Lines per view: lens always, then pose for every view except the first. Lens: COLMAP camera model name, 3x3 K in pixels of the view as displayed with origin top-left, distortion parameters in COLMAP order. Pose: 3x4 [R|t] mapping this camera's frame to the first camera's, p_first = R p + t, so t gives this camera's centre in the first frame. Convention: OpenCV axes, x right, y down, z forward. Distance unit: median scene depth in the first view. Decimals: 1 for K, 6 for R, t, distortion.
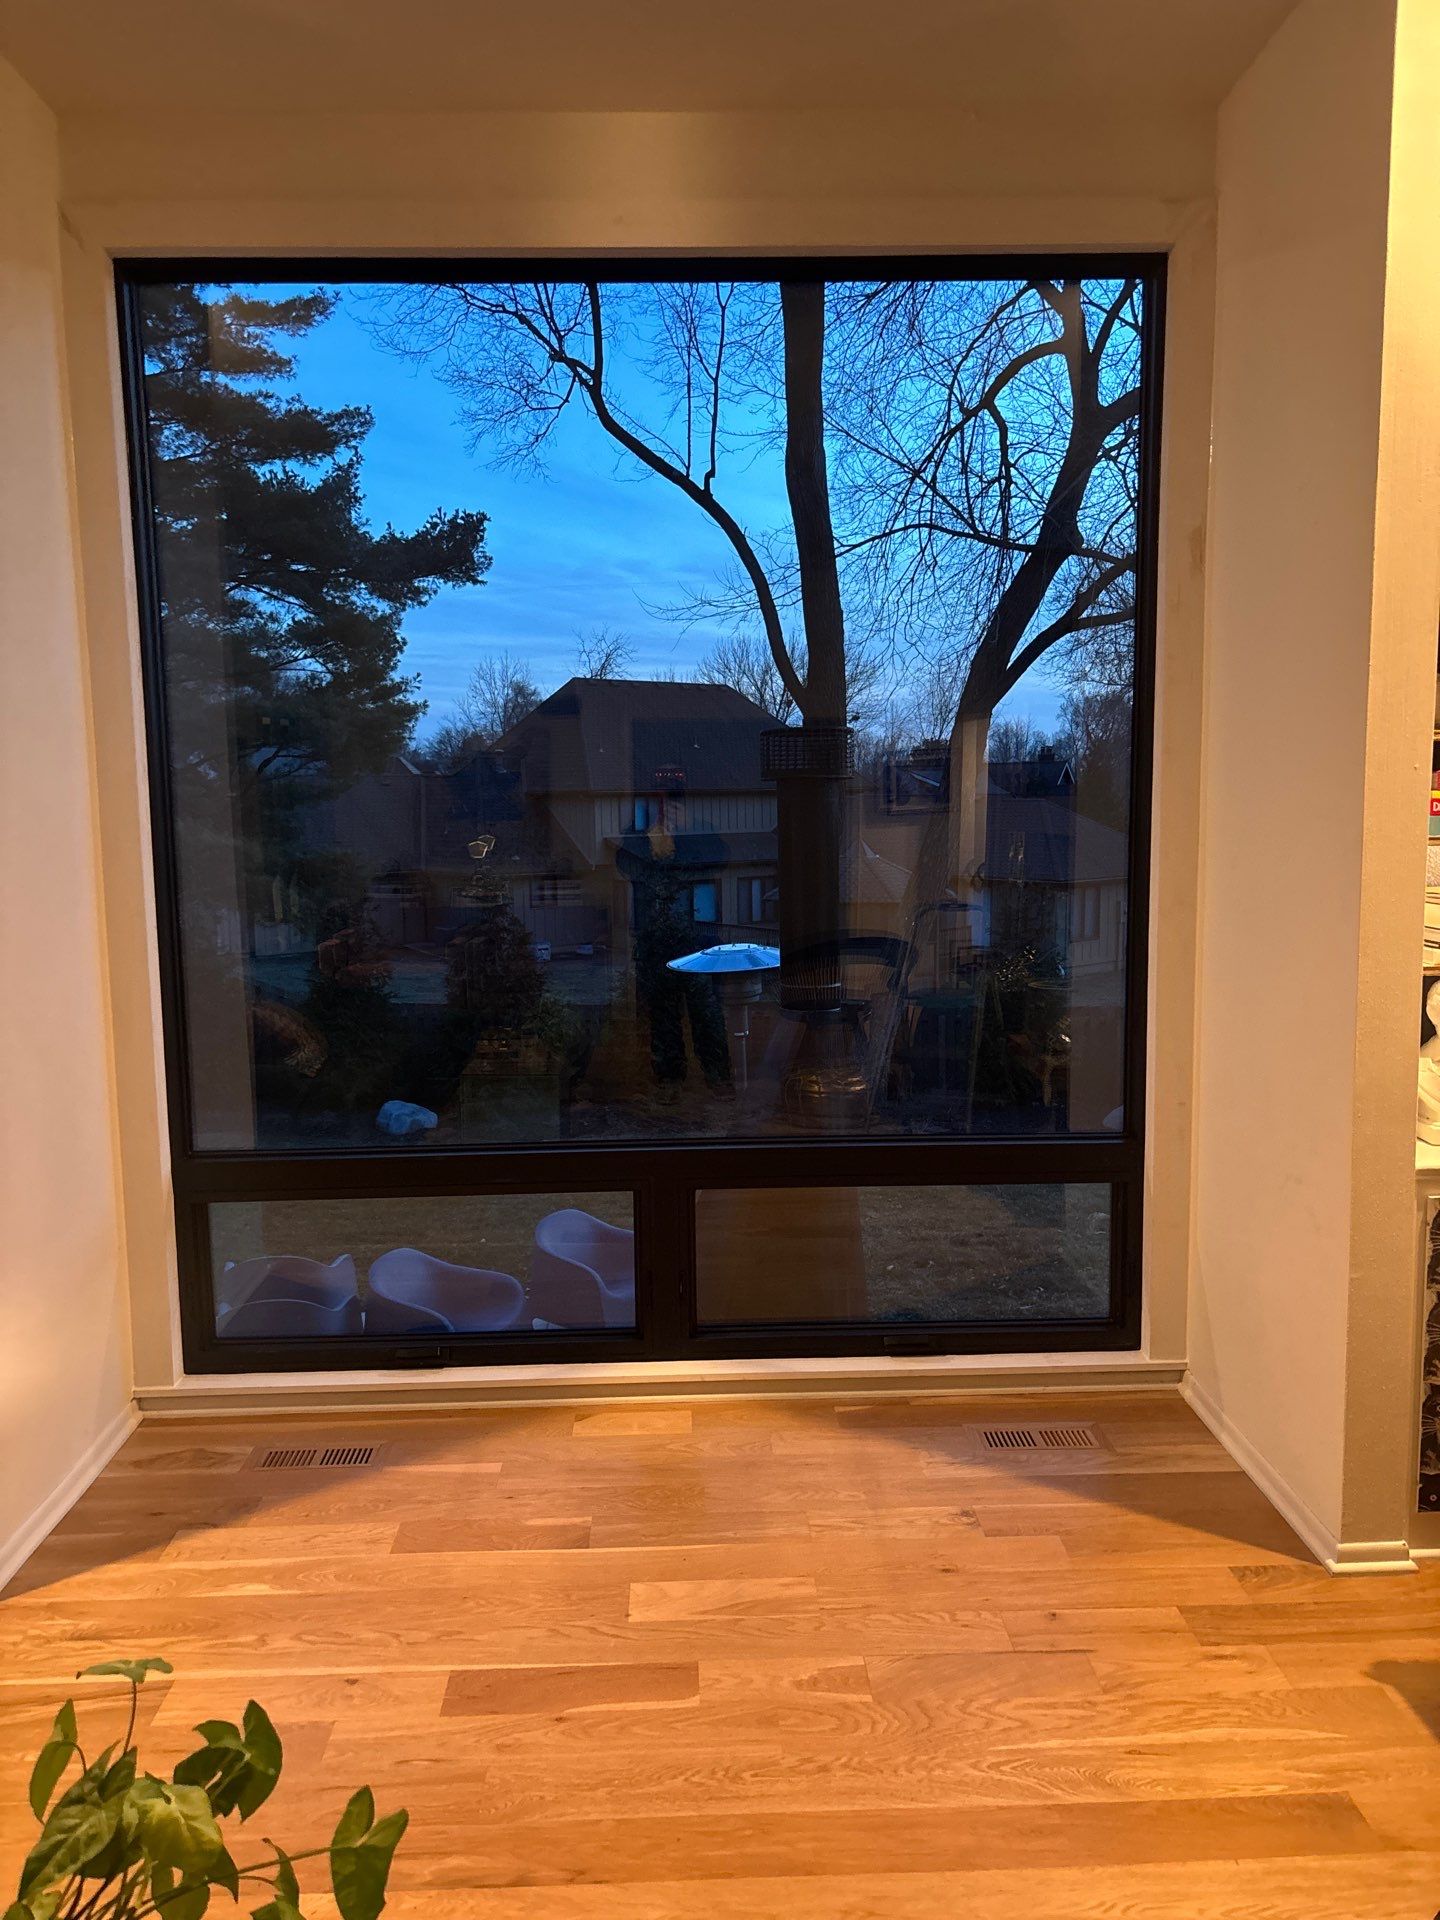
lens RADIAL K [[1429.7, 0, 734.2], [0, 1429.7, 951.9], [0, 0, 1]] dist [0.041654, -0.038341]
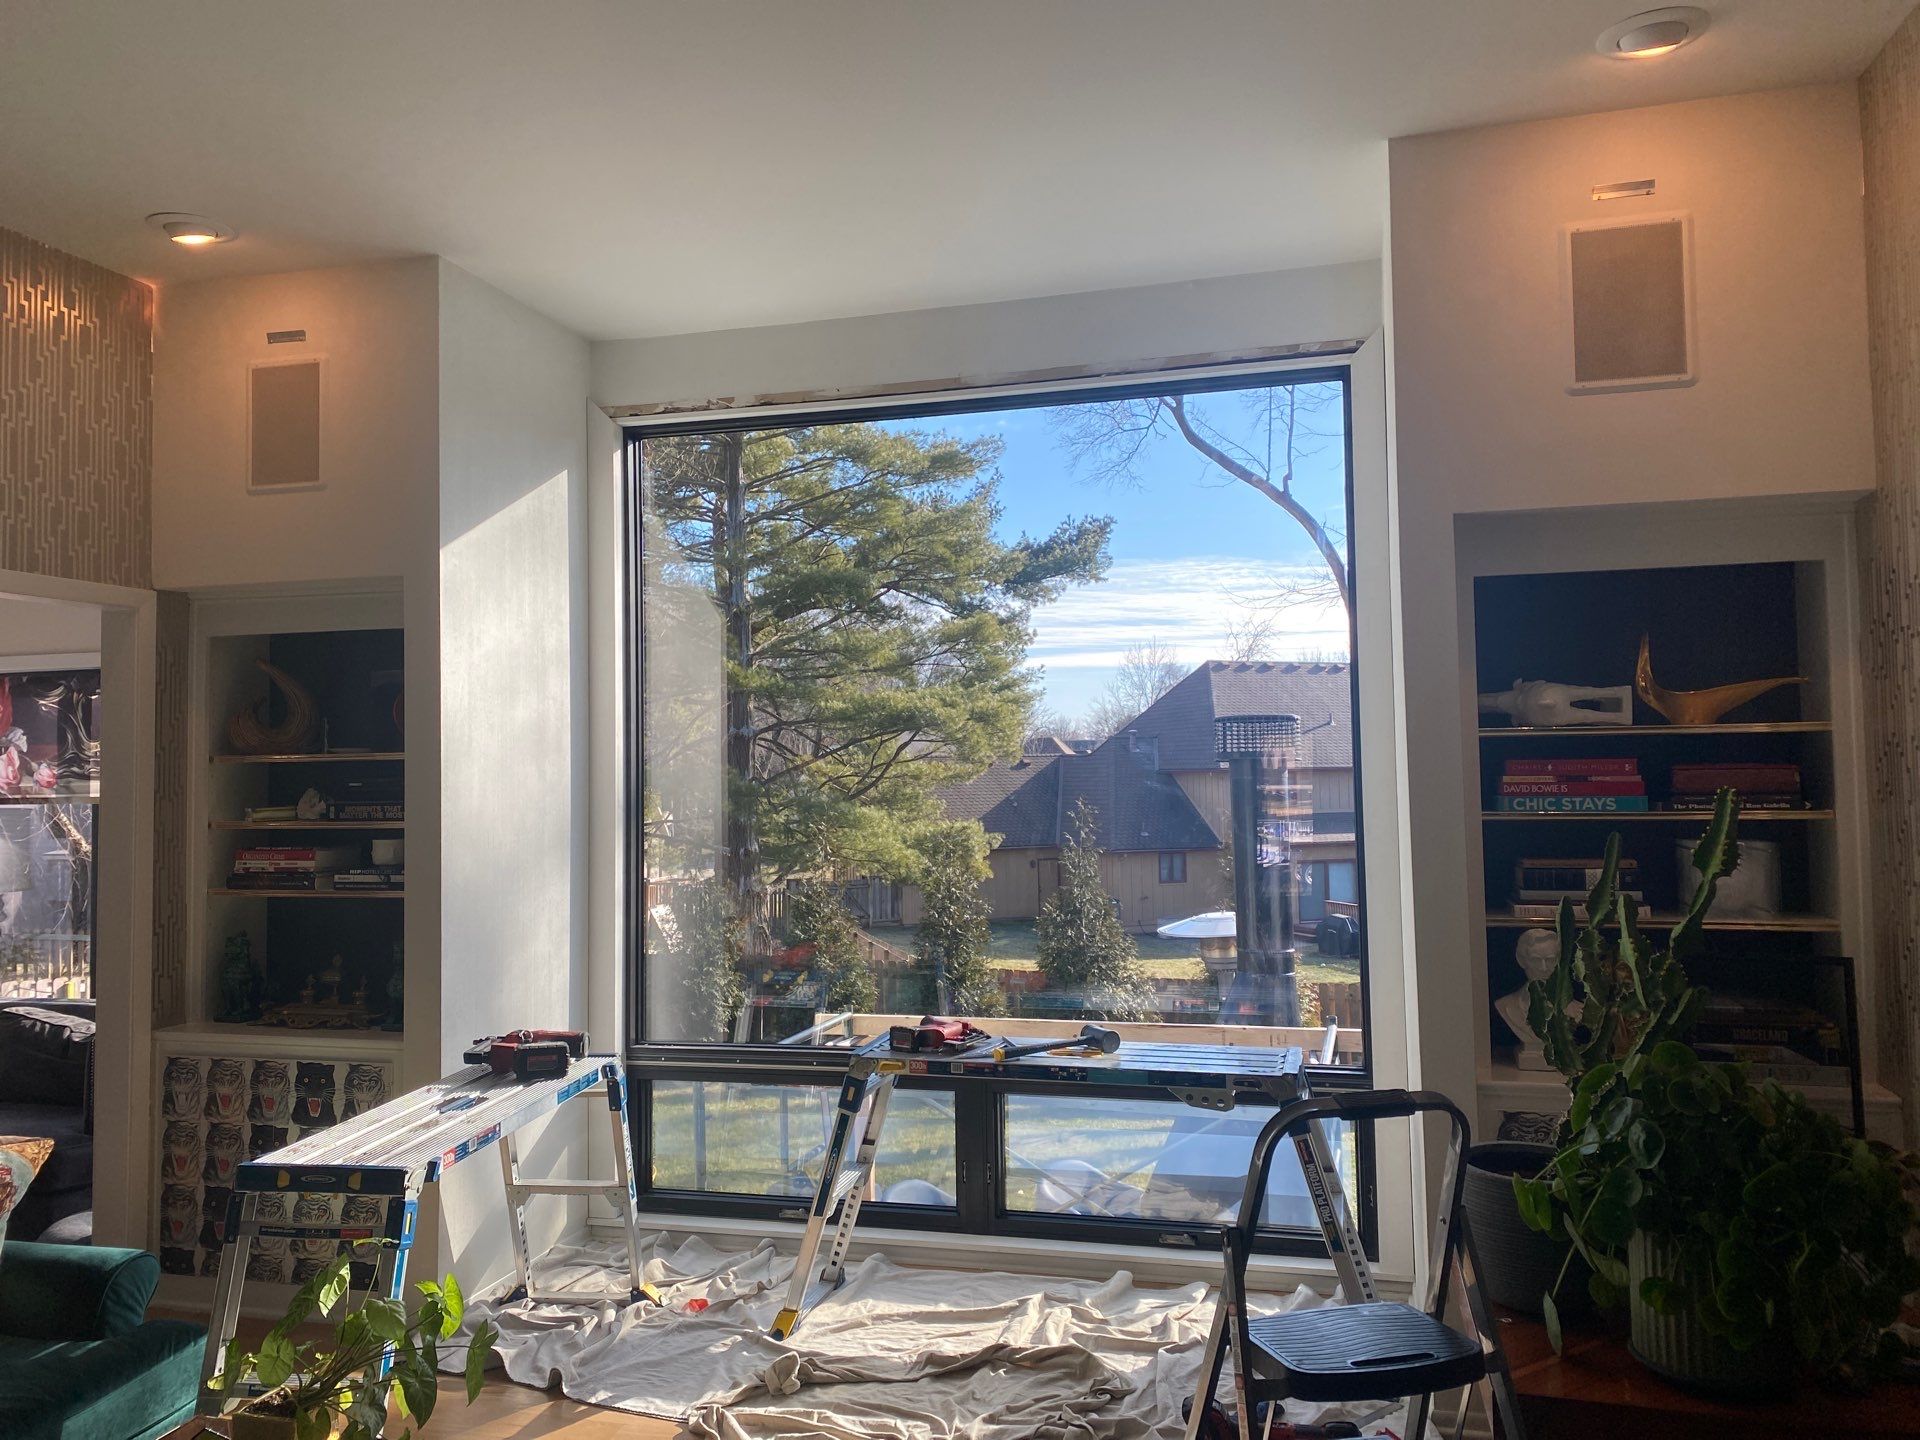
lens RADIAL K [[1429.7, 0, 972.8], [0, 1429.7, 723.5], [0, 0, 1]] dist [0.041654, -0.038341]
pose [[0.956521, -0.011976, -0.291419, 0.052435], [-0.030014, 0.989810, -0.139194, 0.003457], [0.290116, 0.141888, 0.946414, -0.040416]]
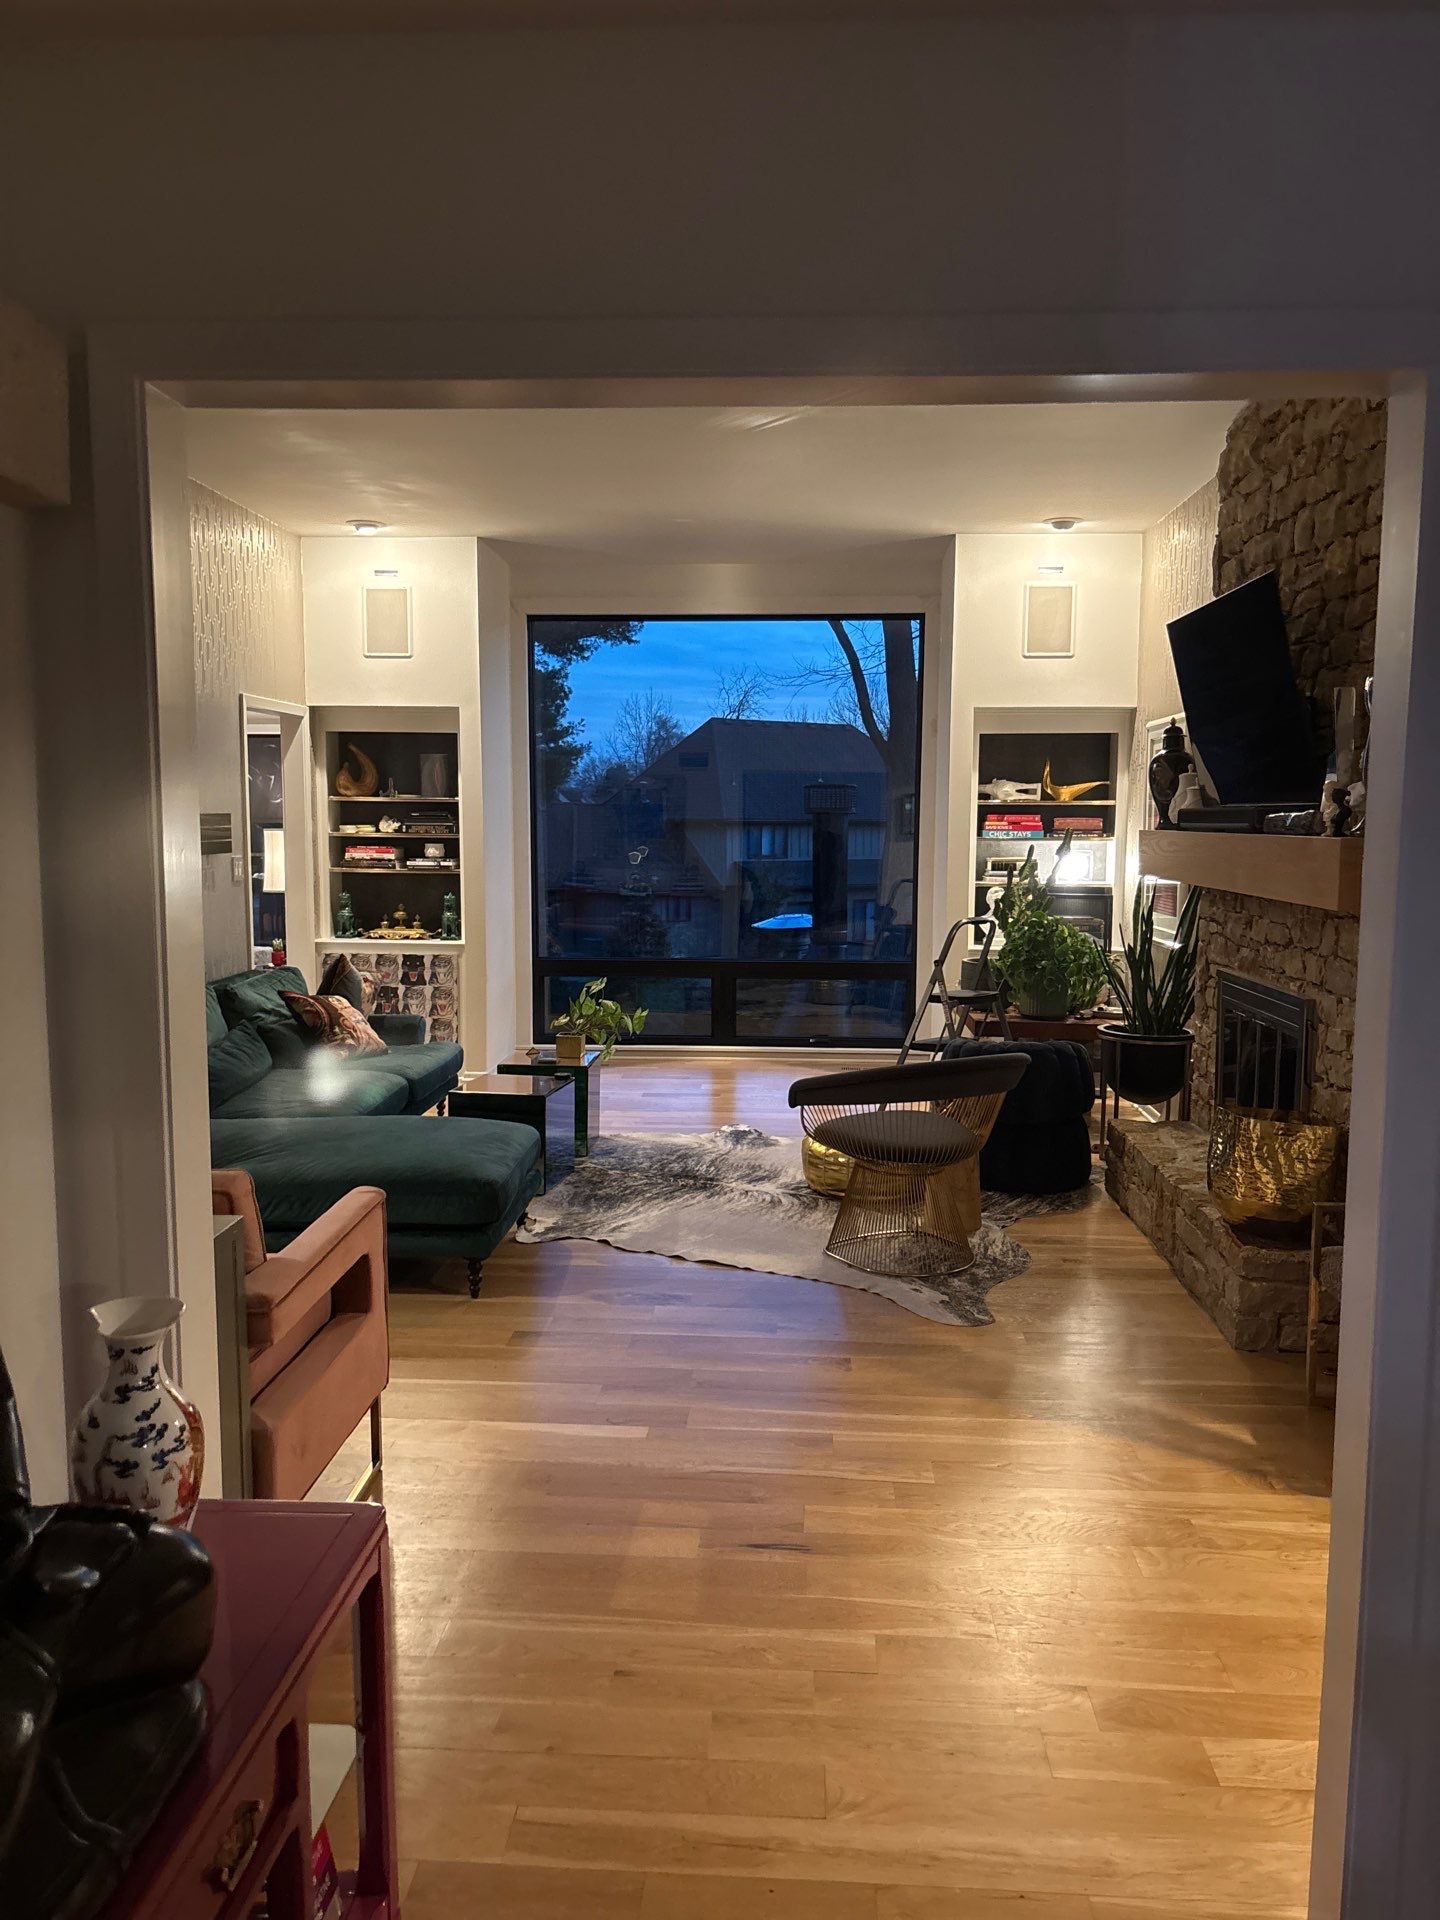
lens RADIAL K [[1316.4, 0, 745.1], [0, 1316.4, 984.0], [0, 0, 1]] dist [0.055679, -0.010667]
pose [[0.996259, 0.029790, -0.081122, 0.029286], [-0.028900, 0.999509, 0.012124, 0.024301], [0.081443, -0.009734, 0.996630, -0.212604]]
